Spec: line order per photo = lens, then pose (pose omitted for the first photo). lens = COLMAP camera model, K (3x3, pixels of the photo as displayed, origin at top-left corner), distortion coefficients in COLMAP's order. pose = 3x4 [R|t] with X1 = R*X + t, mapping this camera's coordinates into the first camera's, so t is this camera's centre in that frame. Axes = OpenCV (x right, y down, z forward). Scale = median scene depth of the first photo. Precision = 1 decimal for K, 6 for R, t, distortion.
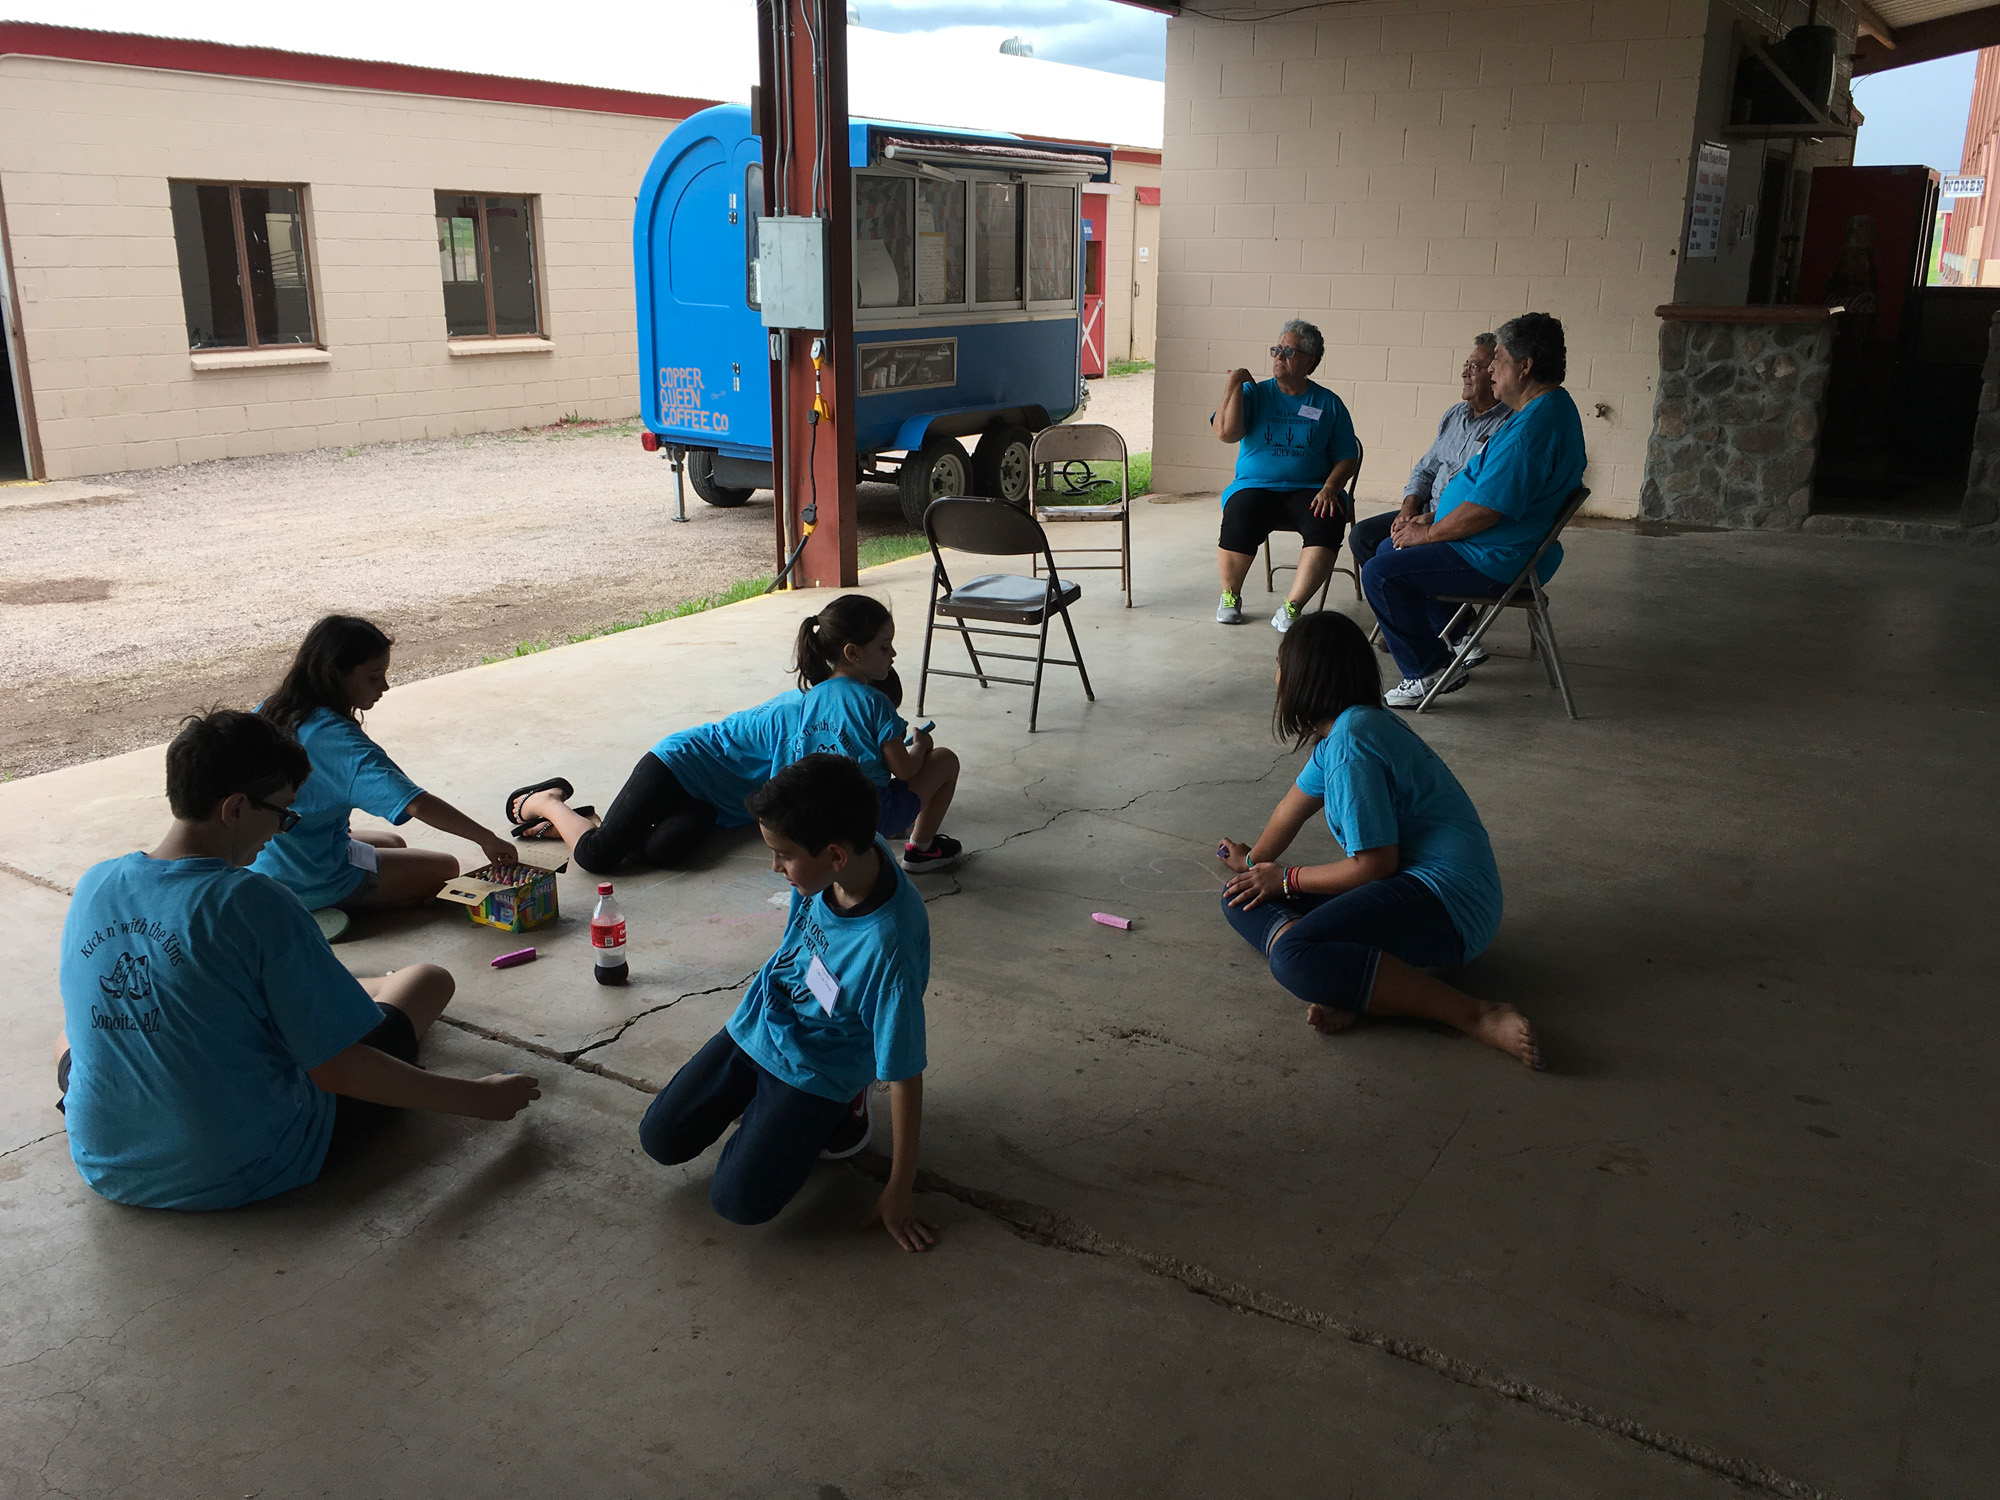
lens RADIAL K [[1734.9, 0, 1003.0], [0, 1734.9, 755.7], [0, 0, 1]] dist [0.093505, -0.119190]
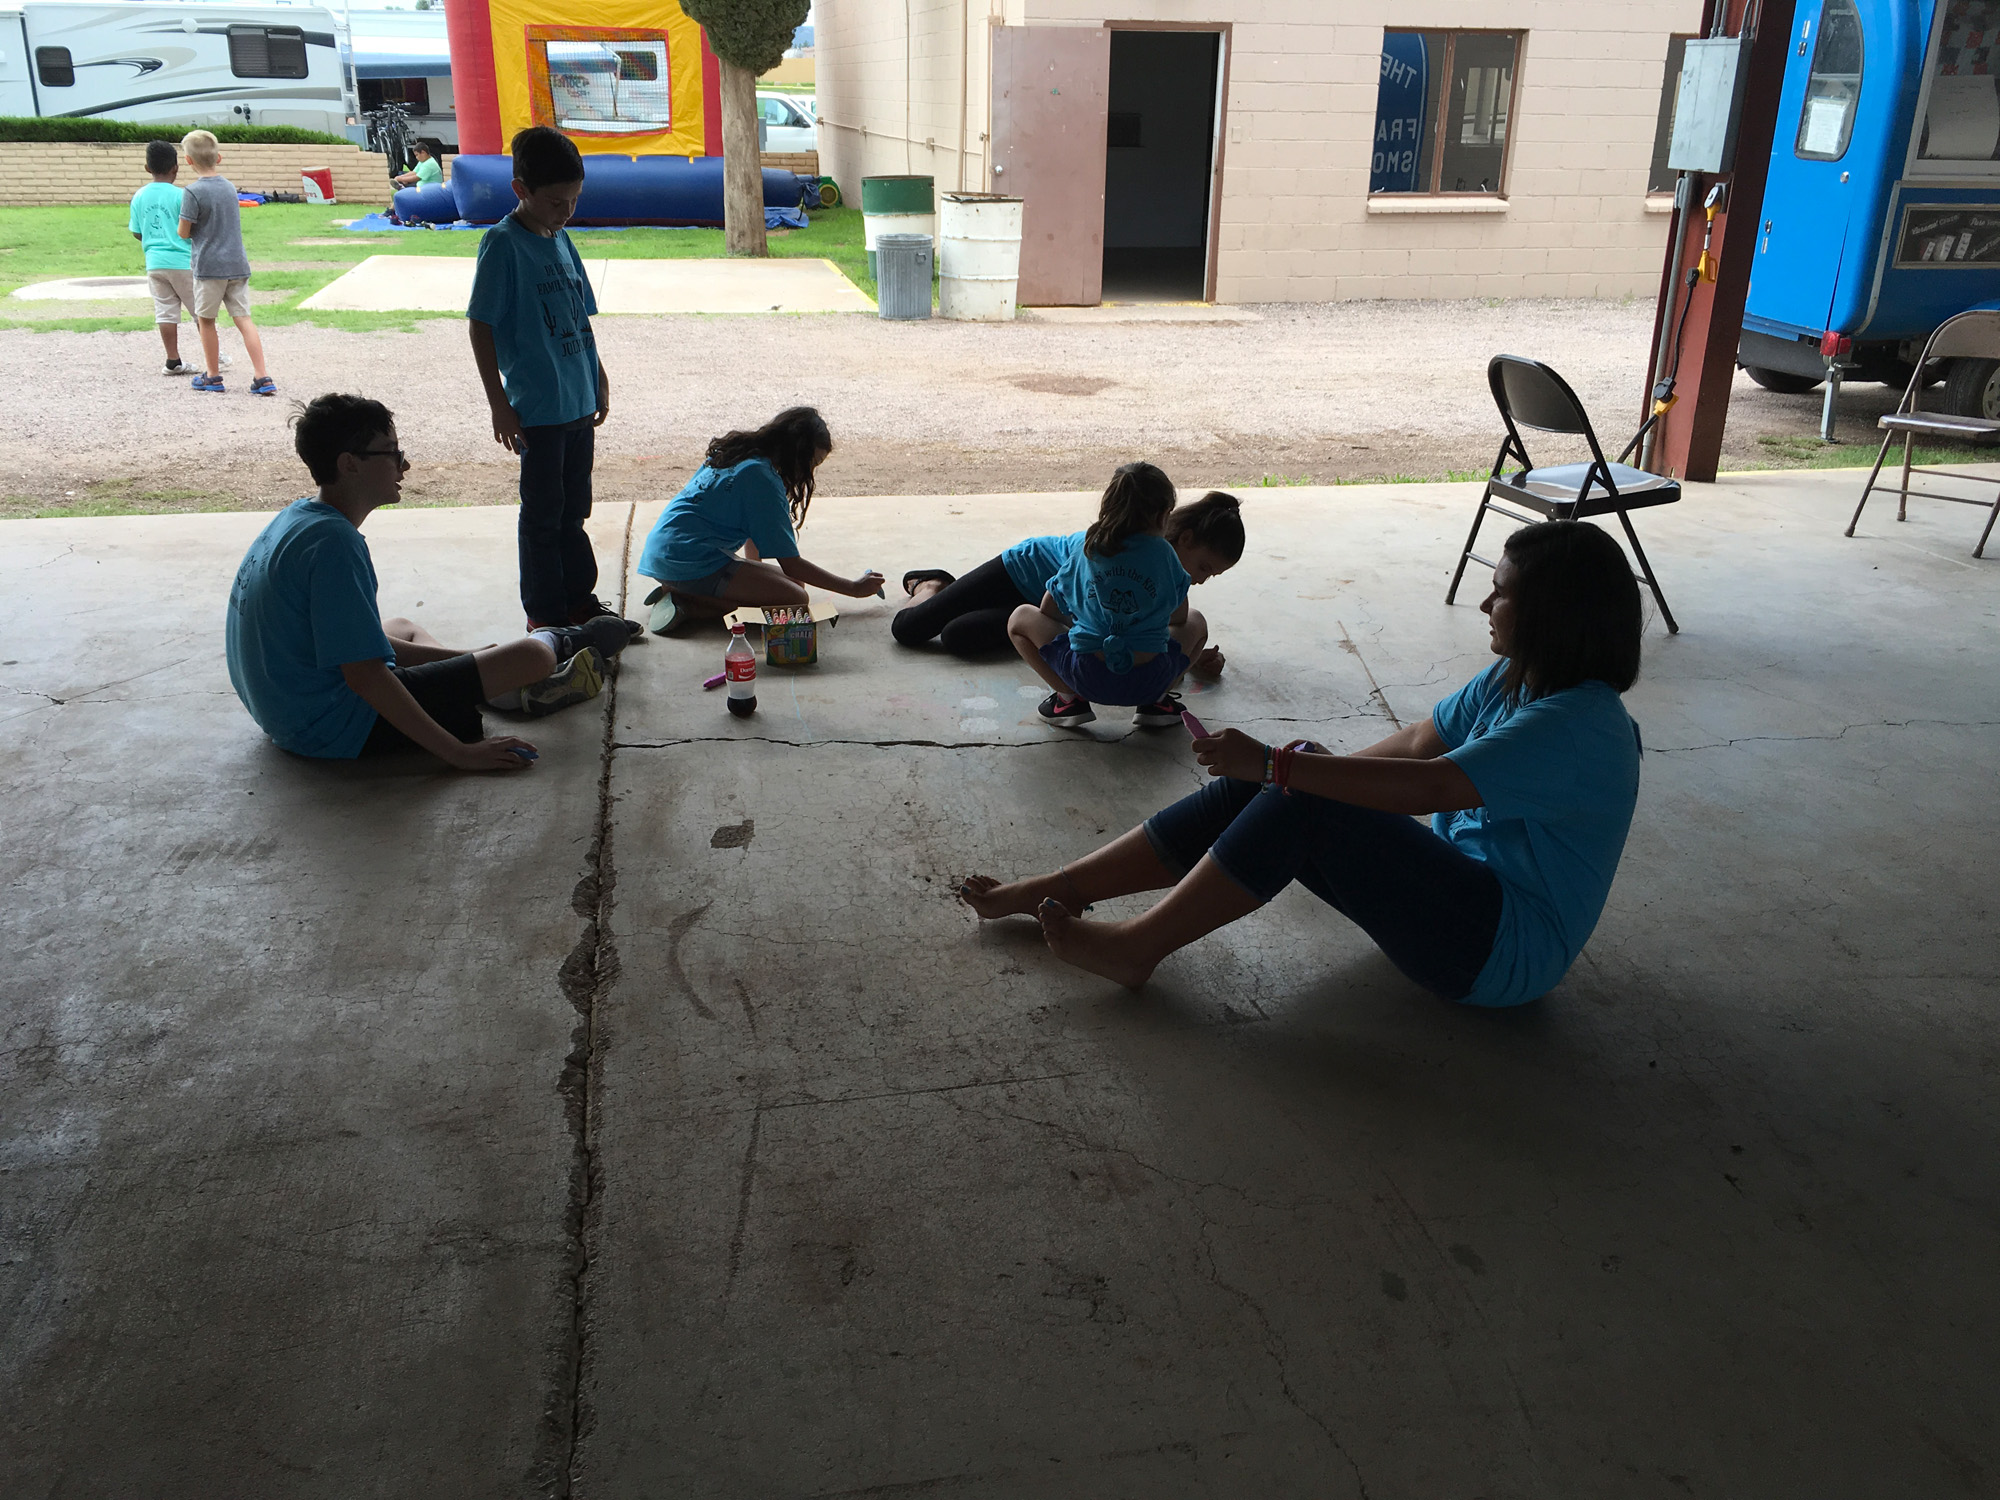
lens RADIAL K [[1734.9, 0, 1000.2], [0, 1734.9, 744.7], [0, 0, 1]] dist [0.093505, -0.119190]
pose [[0.677970, 0.263053, -0.686411, 0.255984], [-0.221835, 0.963459, 0.150119, -0.021556], [0.700818, 0.050494, 0.711551, 0.125077]]
